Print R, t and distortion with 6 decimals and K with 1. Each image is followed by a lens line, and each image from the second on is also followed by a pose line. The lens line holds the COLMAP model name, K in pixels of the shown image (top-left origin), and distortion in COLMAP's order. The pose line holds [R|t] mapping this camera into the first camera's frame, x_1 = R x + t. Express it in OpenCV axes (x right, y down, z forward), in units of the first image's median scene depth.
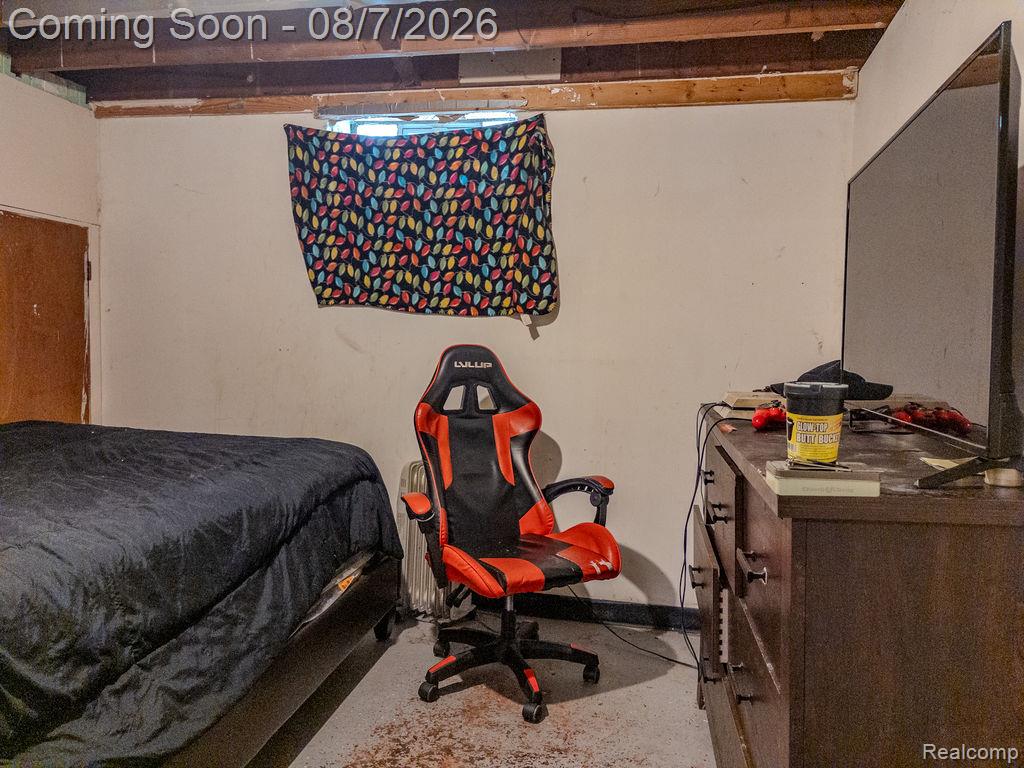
lens RADIAL K [[786.9, 0, 509.7], [0, 786.9, 381.2], [0, 0, 1]] dist [-0.007114, -0.002841]
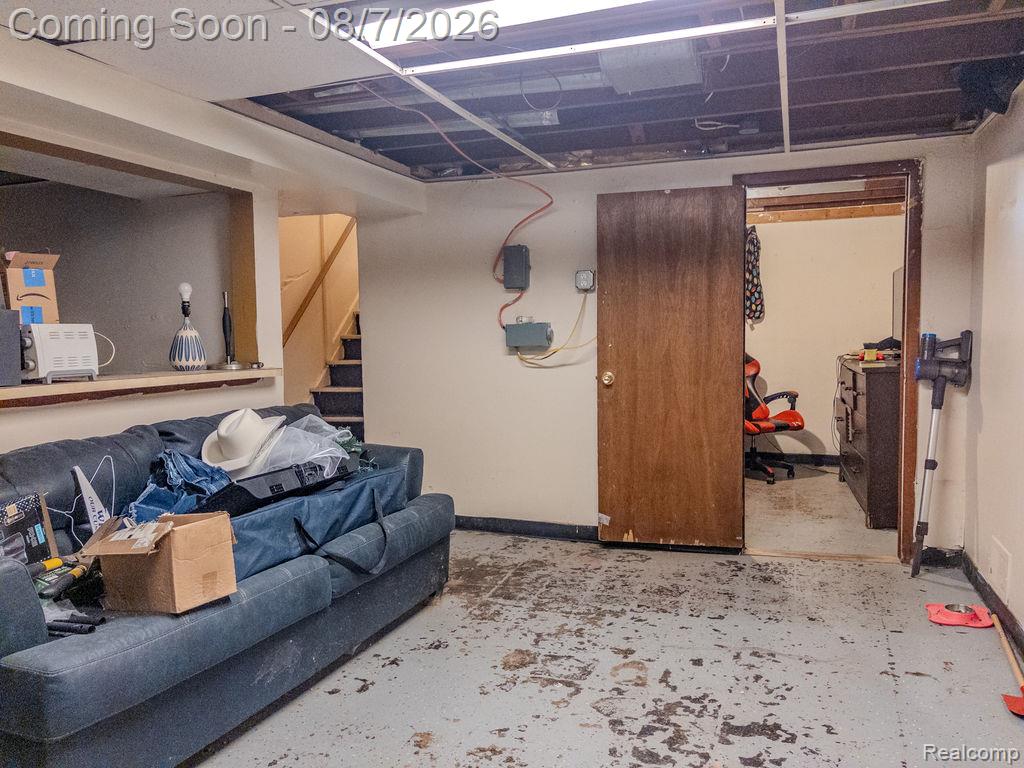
lens RADIAL K [[786.9, 0, 517.1], [0, 786.9, 388.1], [0, 0, 1]] dist [-0.007114, -0.002841]
pose [[0.991508, -0.035465, -0.125119, -0.345892], [0.039029, 0.998896, 0.026150, 0.021486], [0.124053, -0.030811, 0.991797, -1.211236]]
